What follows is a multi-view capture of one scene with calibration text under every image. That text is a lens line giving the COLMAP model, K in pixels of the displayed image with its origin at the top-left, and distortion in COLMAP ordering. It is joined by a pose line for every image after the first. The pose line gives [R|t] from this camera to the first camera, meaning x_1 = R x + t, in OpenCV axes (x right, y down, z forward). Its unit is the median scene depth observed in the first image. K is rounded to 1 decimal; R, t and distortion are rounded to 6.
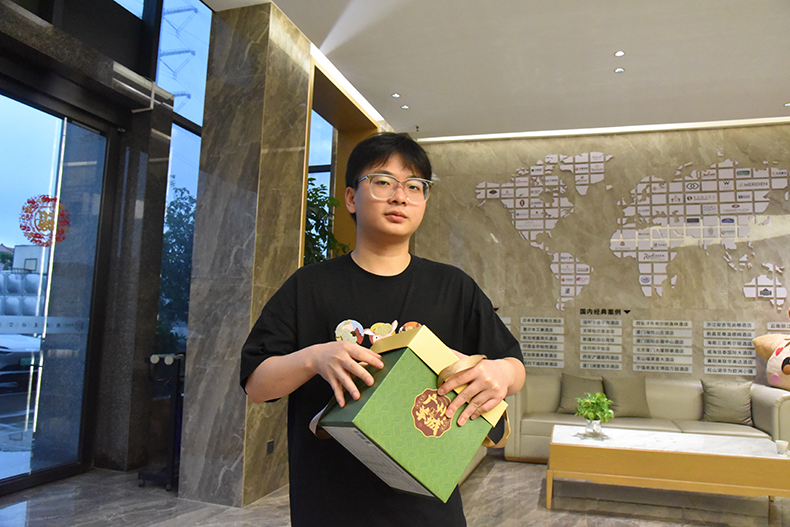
lens RADIAL K [[588.1, 0, 408.3], [0, 588.1, 263.7], [0, 0, 1]] dist [-0.033723, 0.005467]
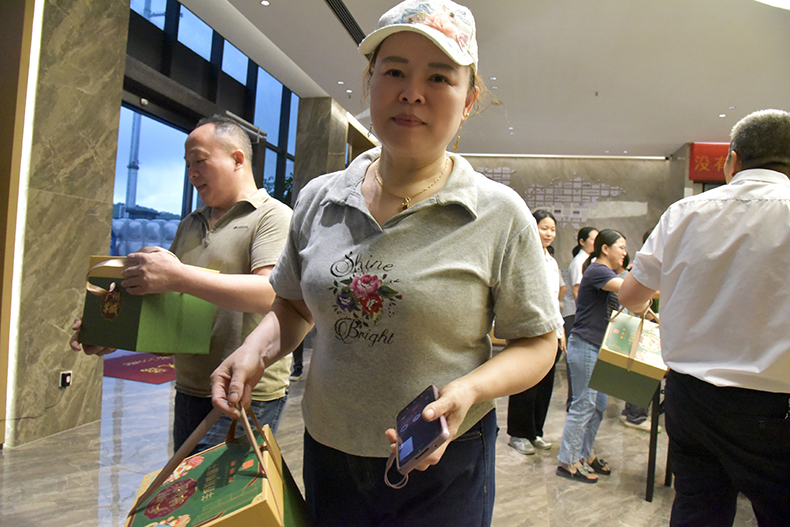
lens RADIAL K [[558.6, 0, 405.0], [0, 558.6, 263.7], [0, 0, 1]] dist [-0.097815, 0.073610]
pose [[0.997433, 0.031085, 0.064505, -0.065241], [-0.036585, 0.995631, 0.085911, -0.042105], [-0.061553, -0.088050, 0.994212, -0.607105]]
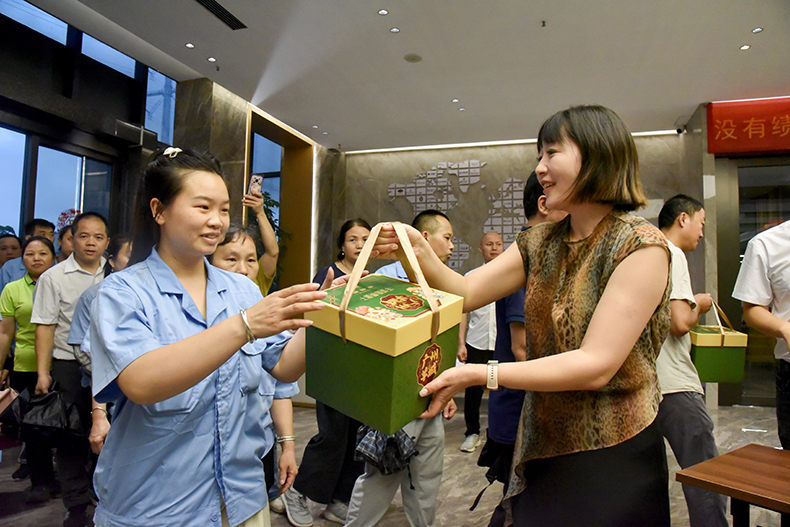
lens RADIAL K [[558.6, 0, 405.0], [0, 558.6, 263.7], [0, 0, 1]] dist [-0.097815, 0.073610]
pose [[0.999741, -0.018307, -0.013527, 0.179055], [0.018890, 0.998839, 0.044308, -0.013482], [0.012700, -0.044552, 0.998926, -0.286185]]
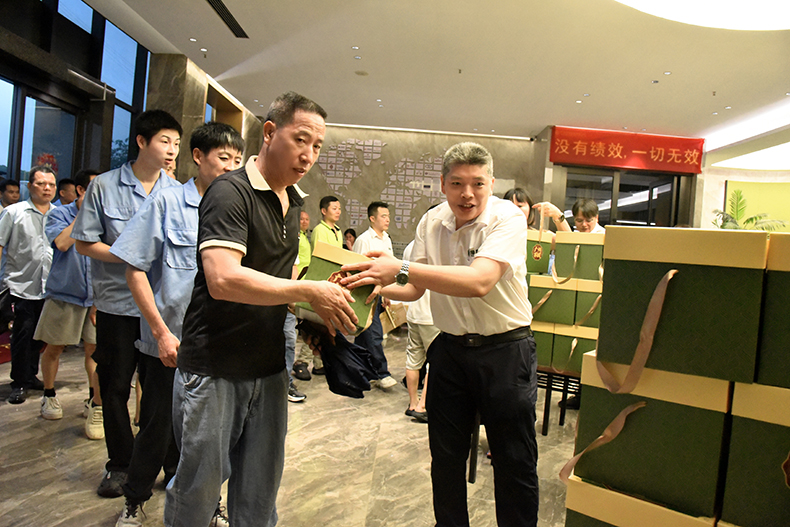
lens RADIAL K [[558.6, 0, 405.0], [0, 558.6, 263.7], [0, 0, 1]] dist [-0.097815, 0.073610]
pose [[0.963321, 0.038905, 0.265518, -0.009192], [-0.075436, 0.988797, 0.128805, -0.053541], [-0.257532, -0.144110, 0.955463, -0.590034]]
